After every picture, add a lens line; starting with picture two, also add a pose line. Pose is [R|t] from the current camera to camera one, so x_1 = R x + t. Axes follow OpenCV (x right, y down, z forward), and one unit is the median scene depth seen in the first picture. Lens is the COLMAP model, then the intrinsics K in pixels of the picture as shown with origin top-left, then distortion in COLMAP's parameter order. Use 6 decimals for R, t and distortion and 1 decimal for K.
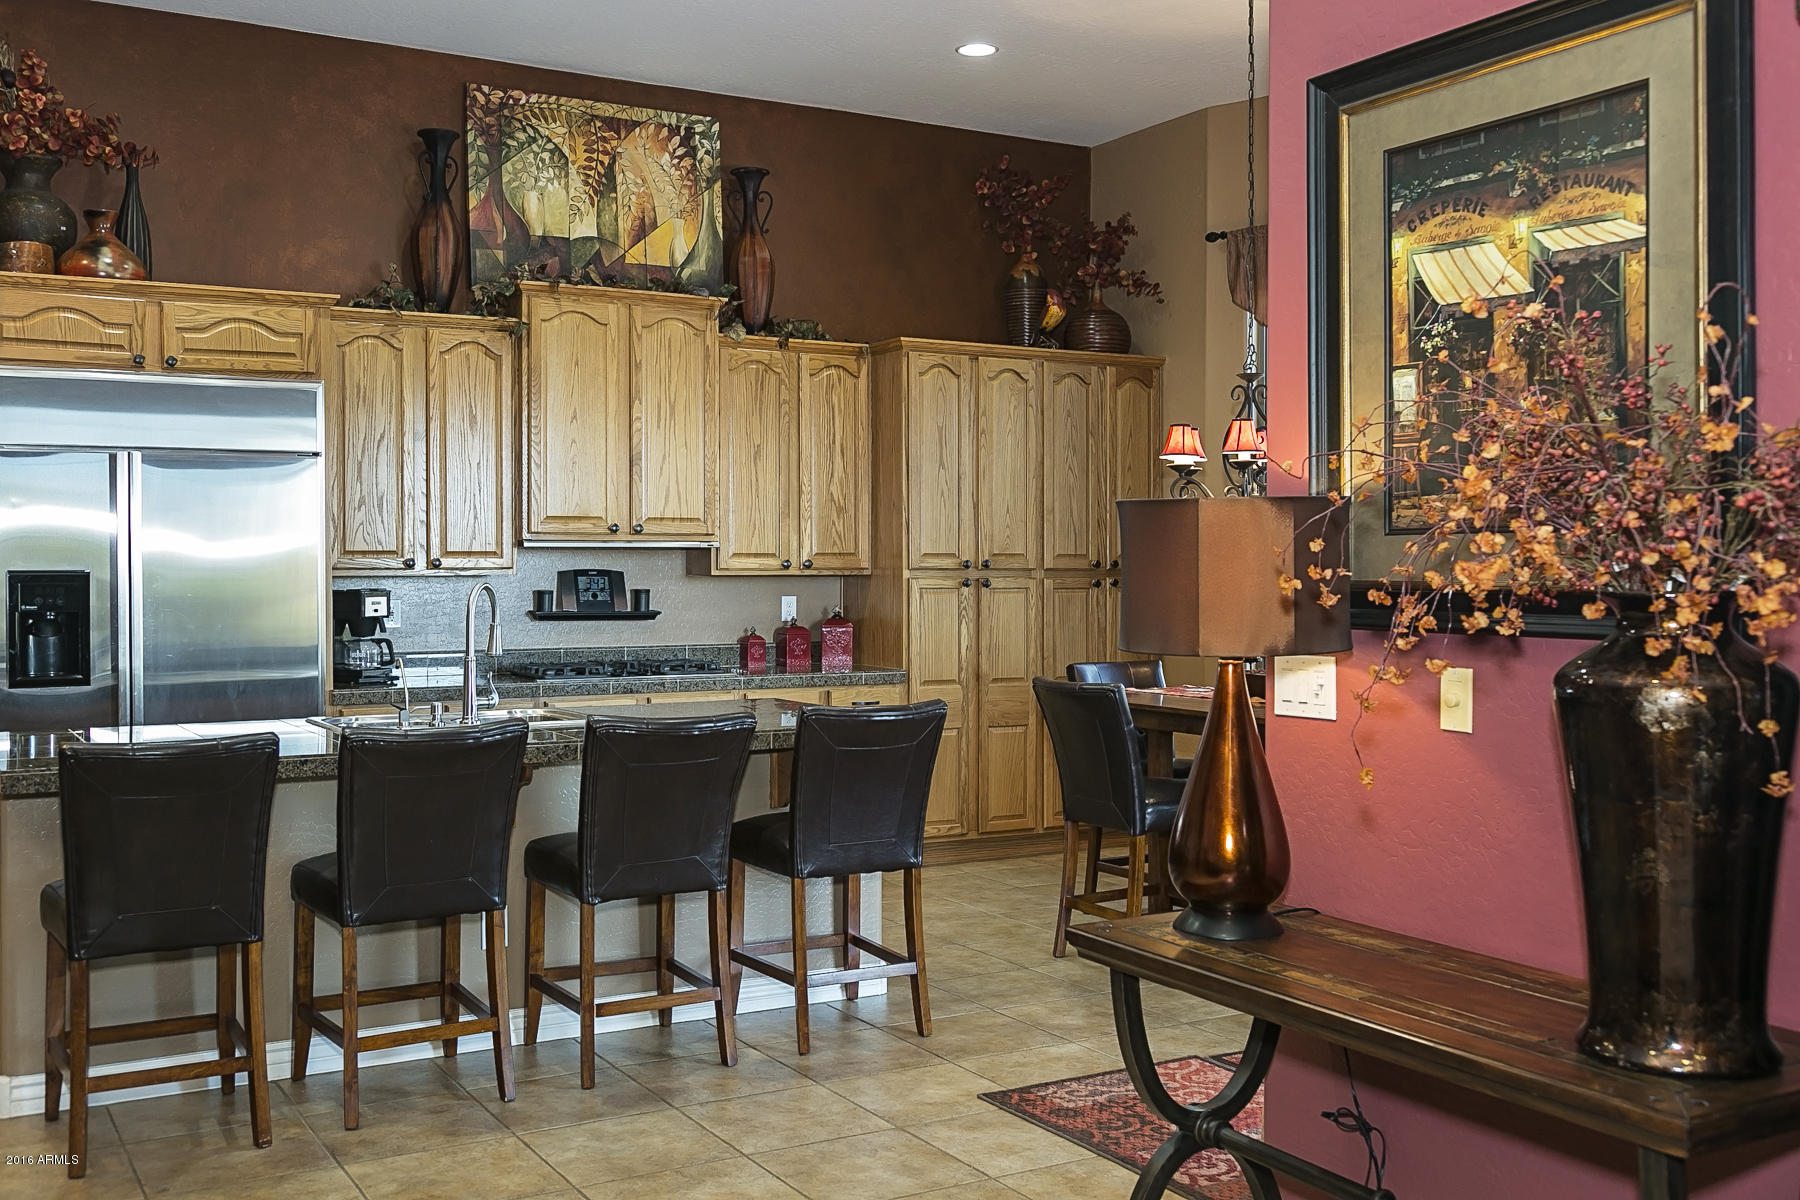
lens RADIAL K [[1798.7, 0, 896.4], [0, 1798.7, 588.8], [0, 0, 1]] dist [0.008641, 0.000000]
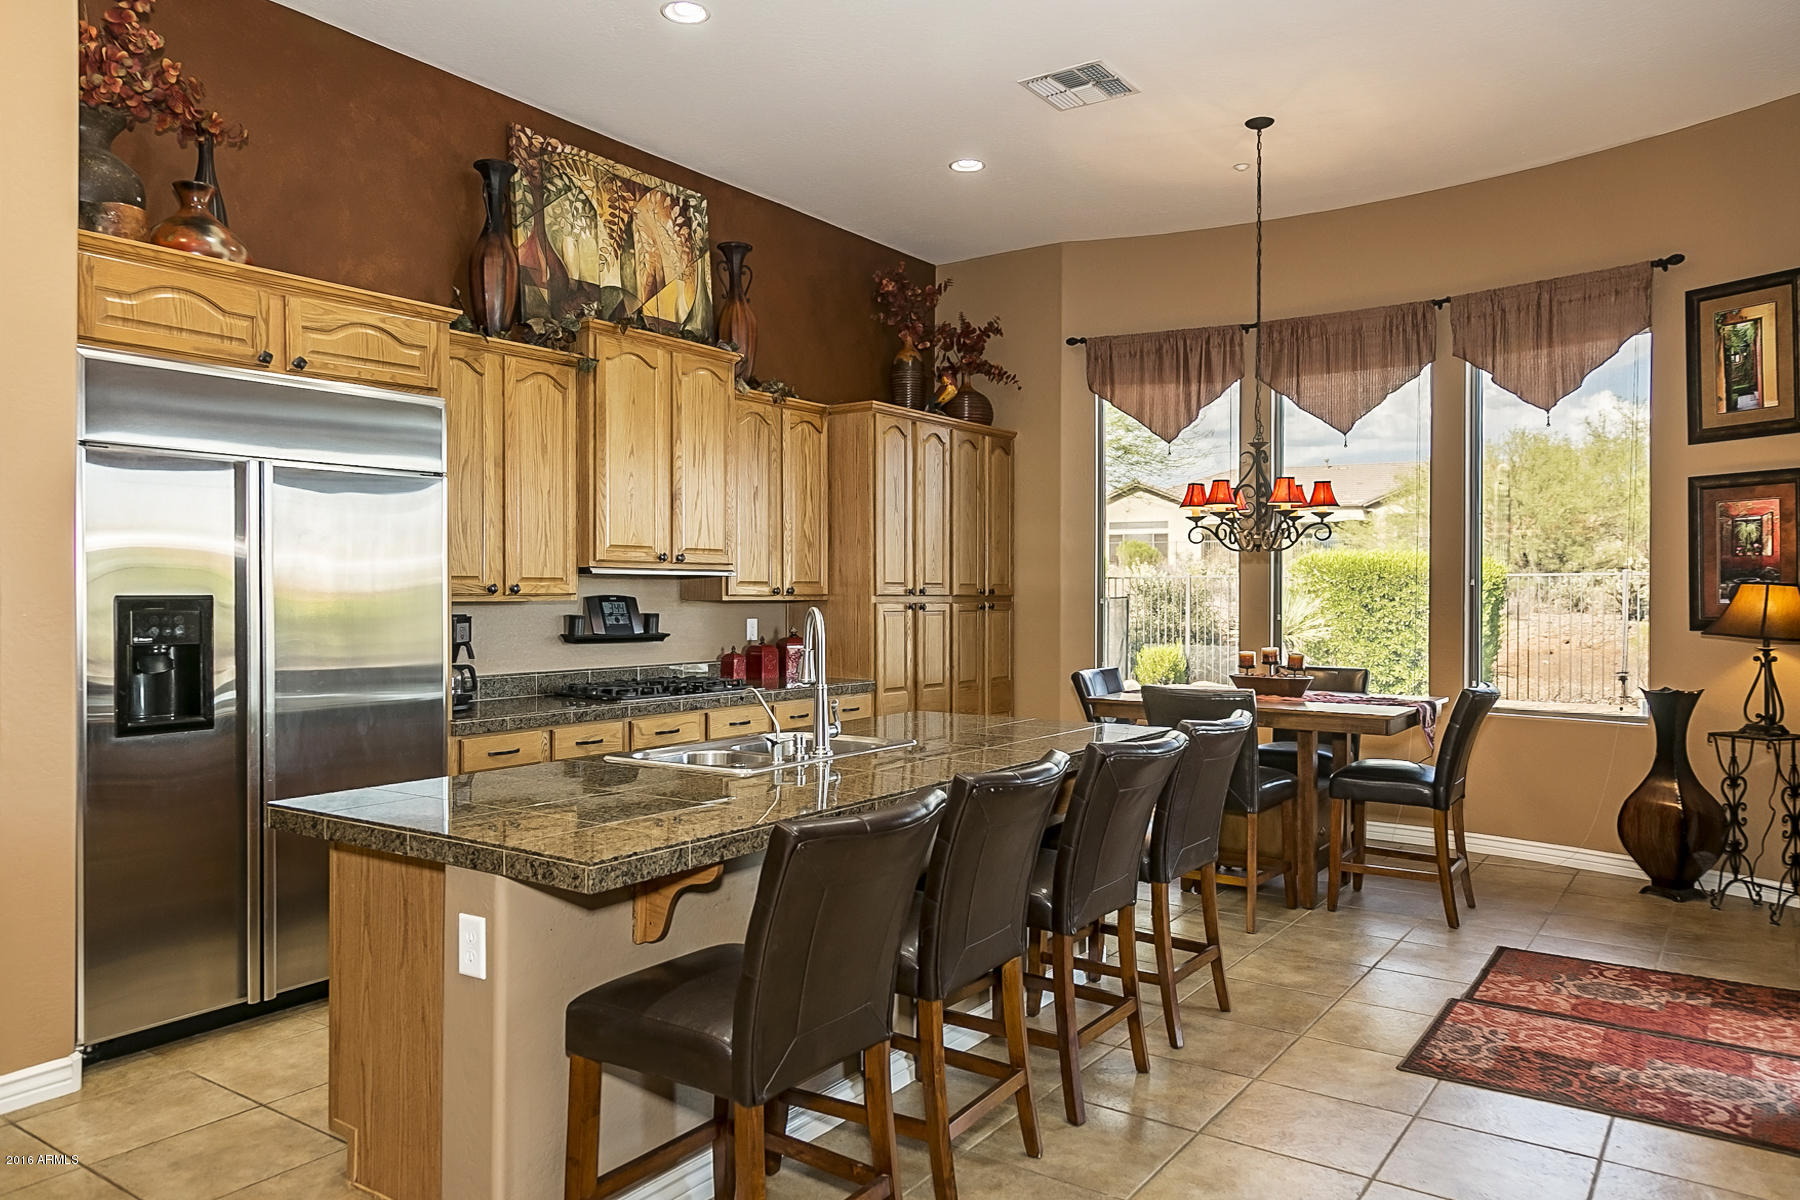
lens RADIAL K [[1216.9, 0, 903.3], [0, 1216.9, 597.8], [0, 0, 1]] dist [0.022630, -0.001683]
pose [[0.903640, 0.000189, 0.428292, -0.328847], [0.004285, 0.999946, -0.009483, -0.001692], [-0.428271, 0.010405, 0.903590, 0.269084]]
